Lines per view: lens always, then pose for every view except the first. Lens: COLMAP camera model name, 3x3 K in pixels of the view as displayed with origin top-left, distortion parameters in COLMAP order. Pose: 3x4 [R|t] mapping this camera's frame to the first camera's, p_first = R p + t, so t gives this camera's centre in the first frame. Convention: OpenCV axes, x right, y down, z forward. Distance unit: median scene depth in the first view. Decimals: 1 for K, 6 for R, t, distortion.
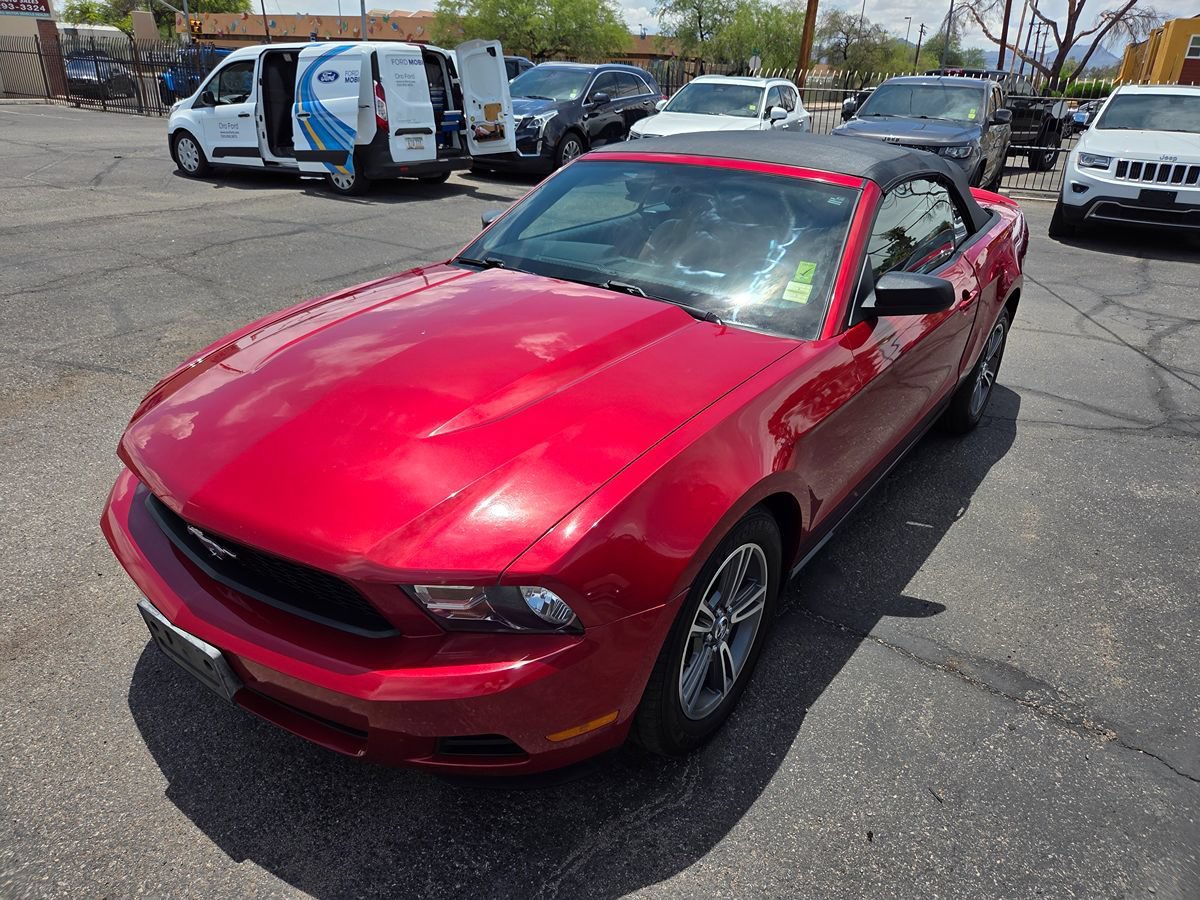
lens RADIAL K [[808.8, 0, 595.8], [0, 808.8, 447.9], [0, 0, 1]] dist [0.060263, -0.050992]
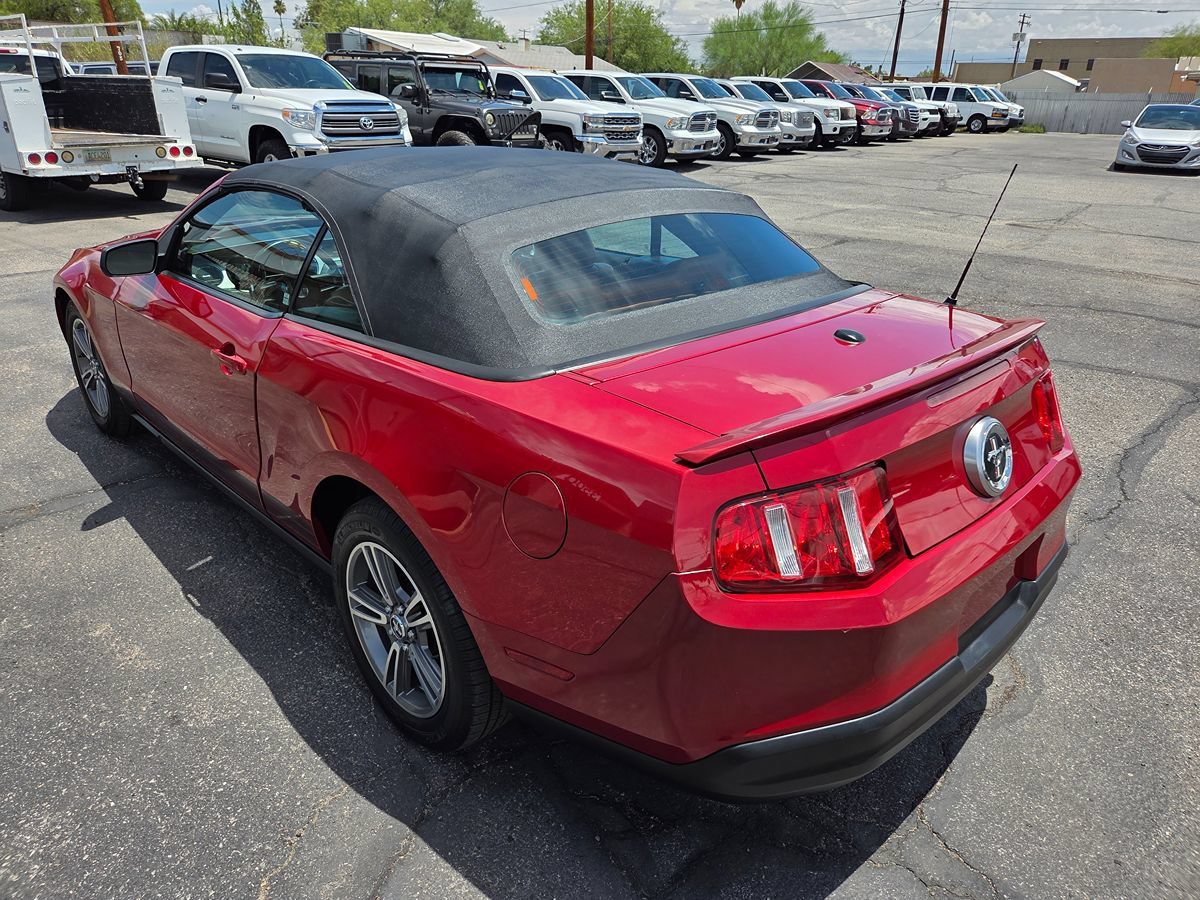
lens RADIAL K [[808.8, 0, 586.8], [0, 808.8, 428.5], [0, 0, 1]] dist [0.060263, -0.050992]
pose [[-0.176294, 0.340167, -0.923692, 0.491749], [-0.436730, 0.813941, 0.383102, -0.247096], [0.882149, 0.470943, 0.005068, 0.582296]]
